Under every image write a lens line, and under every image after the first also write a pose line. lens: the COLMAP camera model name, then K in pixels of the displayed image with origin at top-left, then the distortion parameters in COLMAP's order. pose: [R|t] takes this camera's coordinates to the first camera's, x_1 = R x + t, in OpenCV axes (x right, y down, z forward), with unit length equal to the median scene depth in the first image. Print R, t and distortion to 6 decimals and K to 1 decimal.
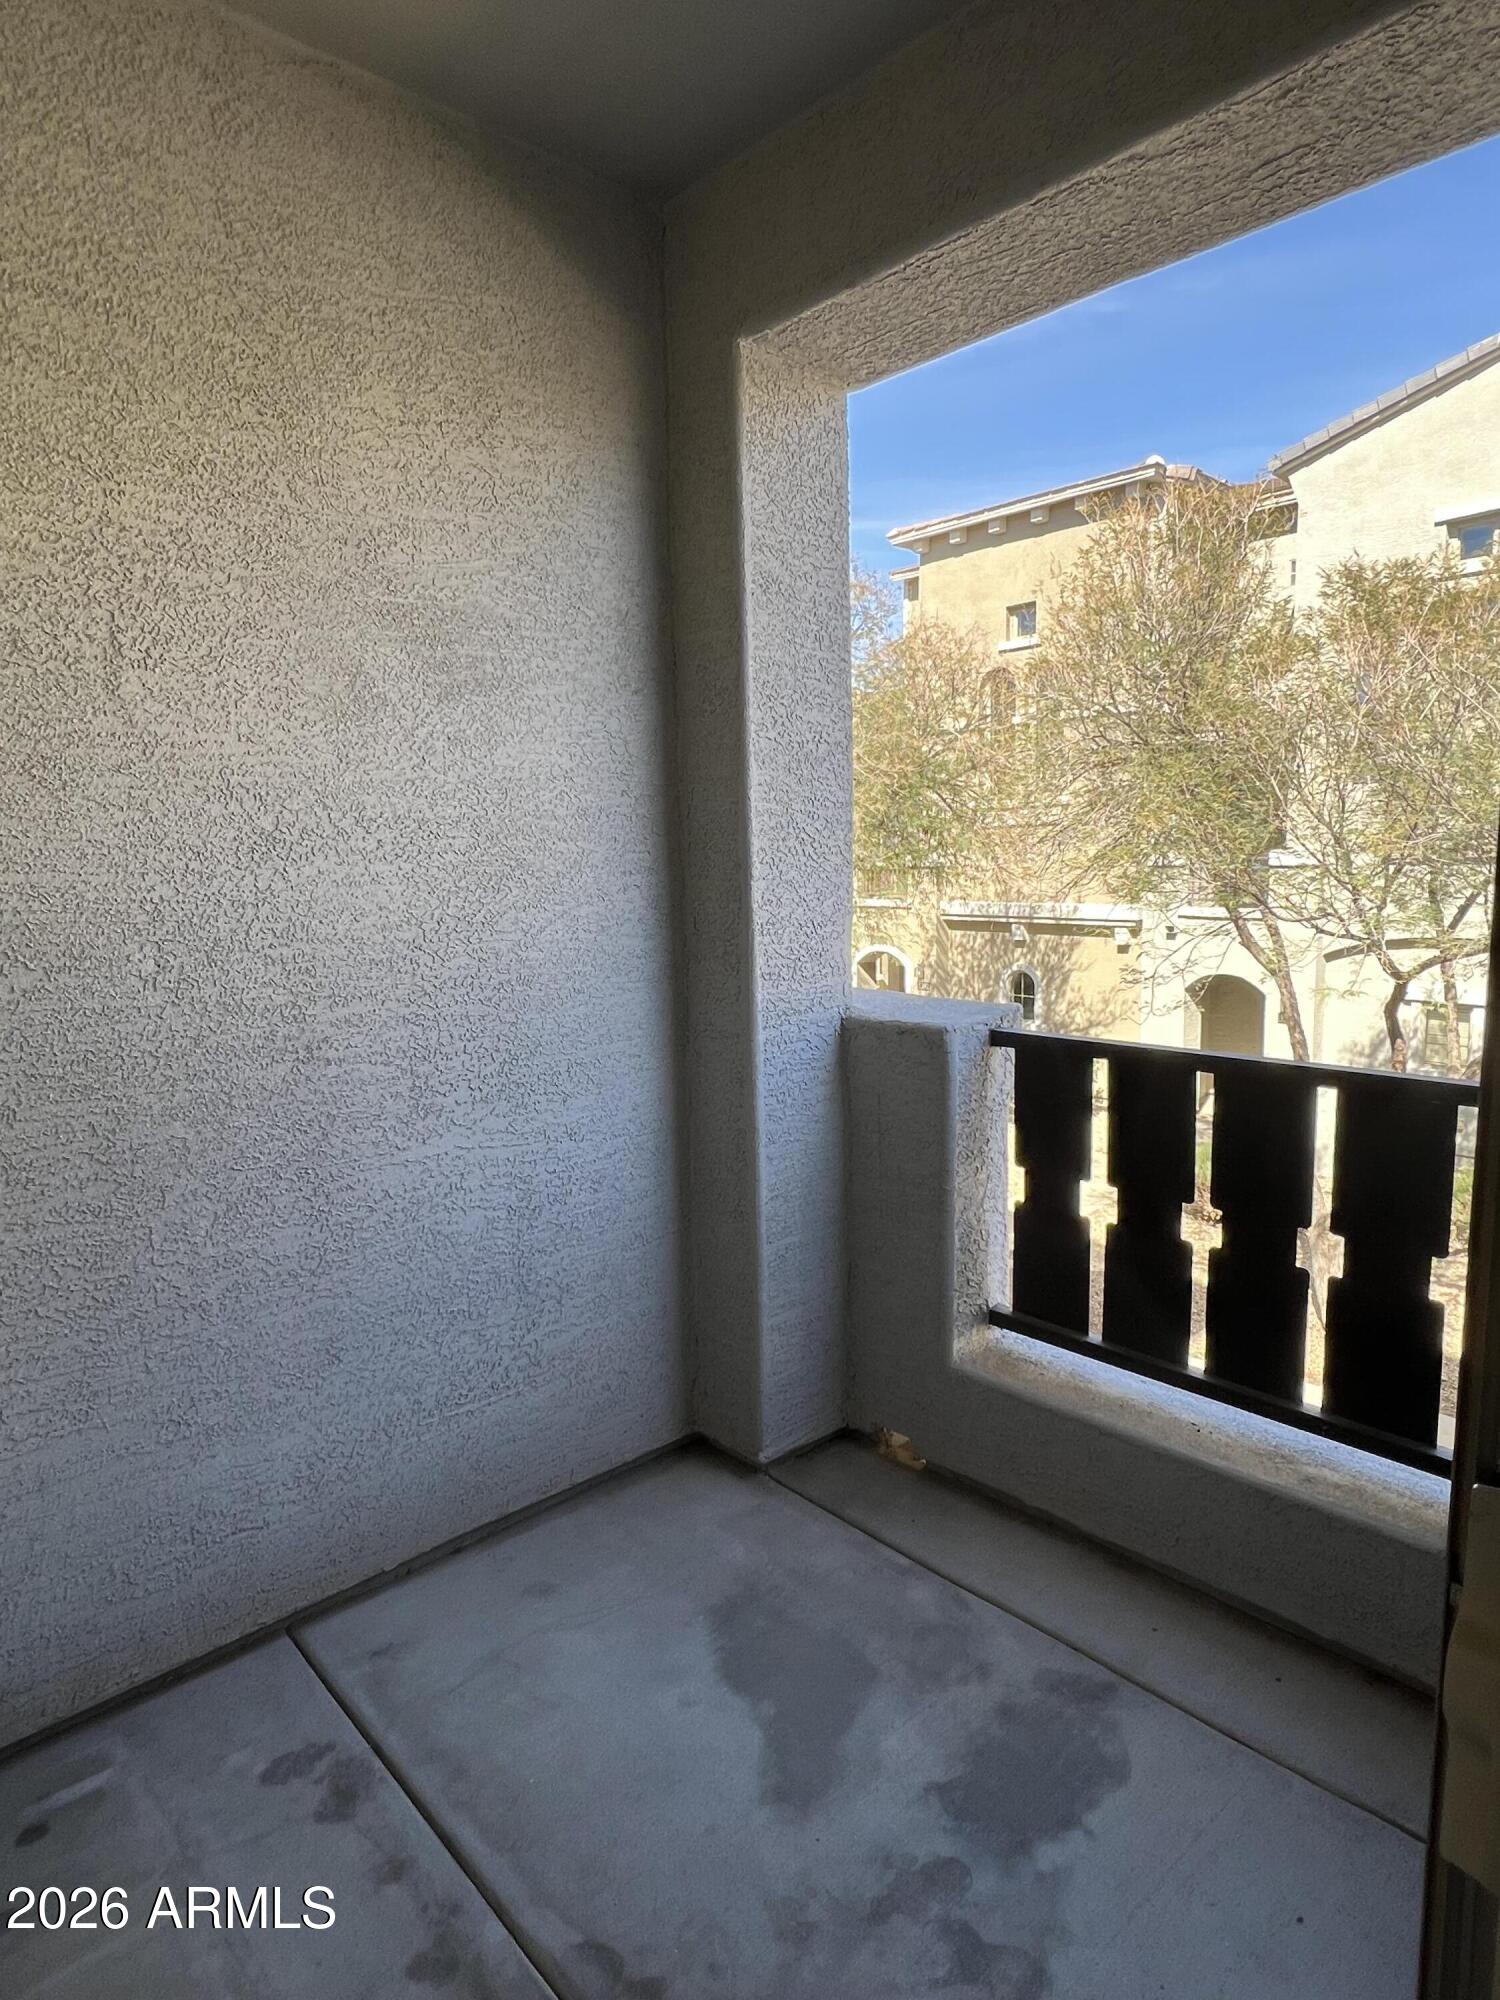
lens RADIAL K [[1148.4, 0, 752.7], [0, 1148.4, 989.2], [0, 0, 1]] dist [-0.005286, 0.002367]
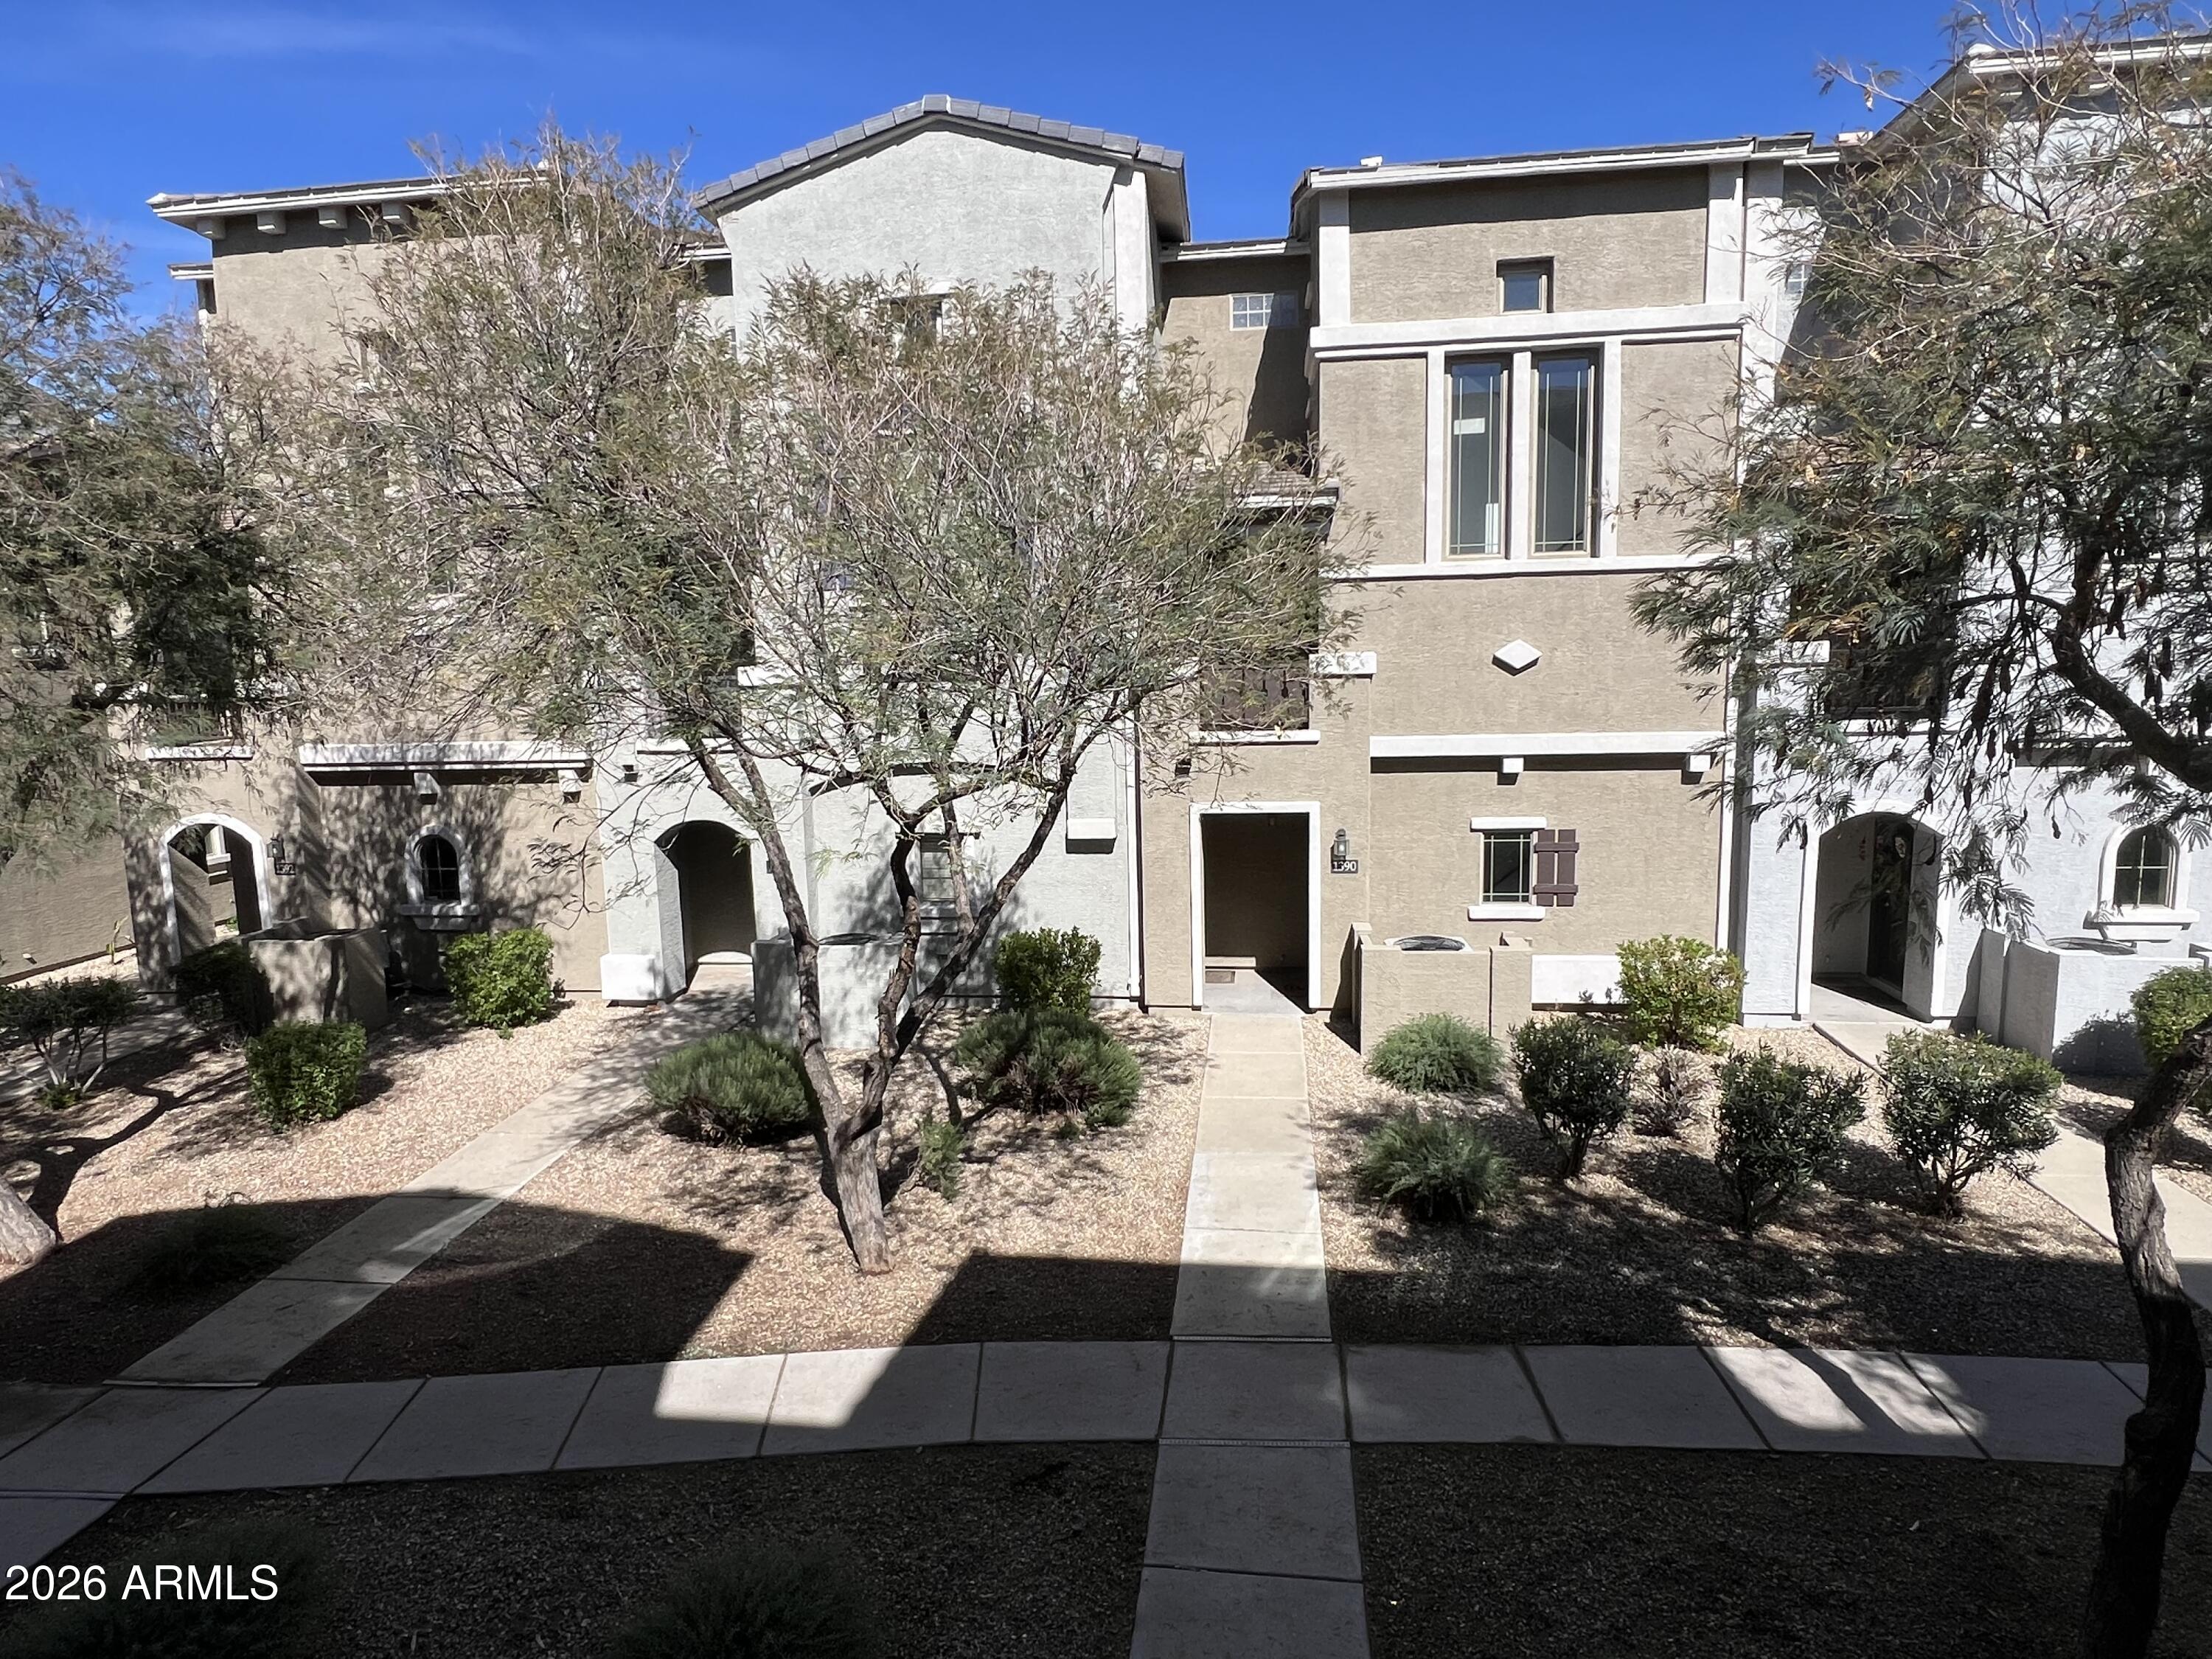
lens RADIAL K [[1270.1, 0, 1107.1], [0, 1270.1, 823.0], [0, 0, 1]] dist [-0.005286, 0.002367]
pose [[0.765542, -0.085931, 0.637622, 0.049068], [0.088357, 0.995692, 0.028105, -0.009240], [-0.637290, 0.034823, 0.769837, 0.103899]]
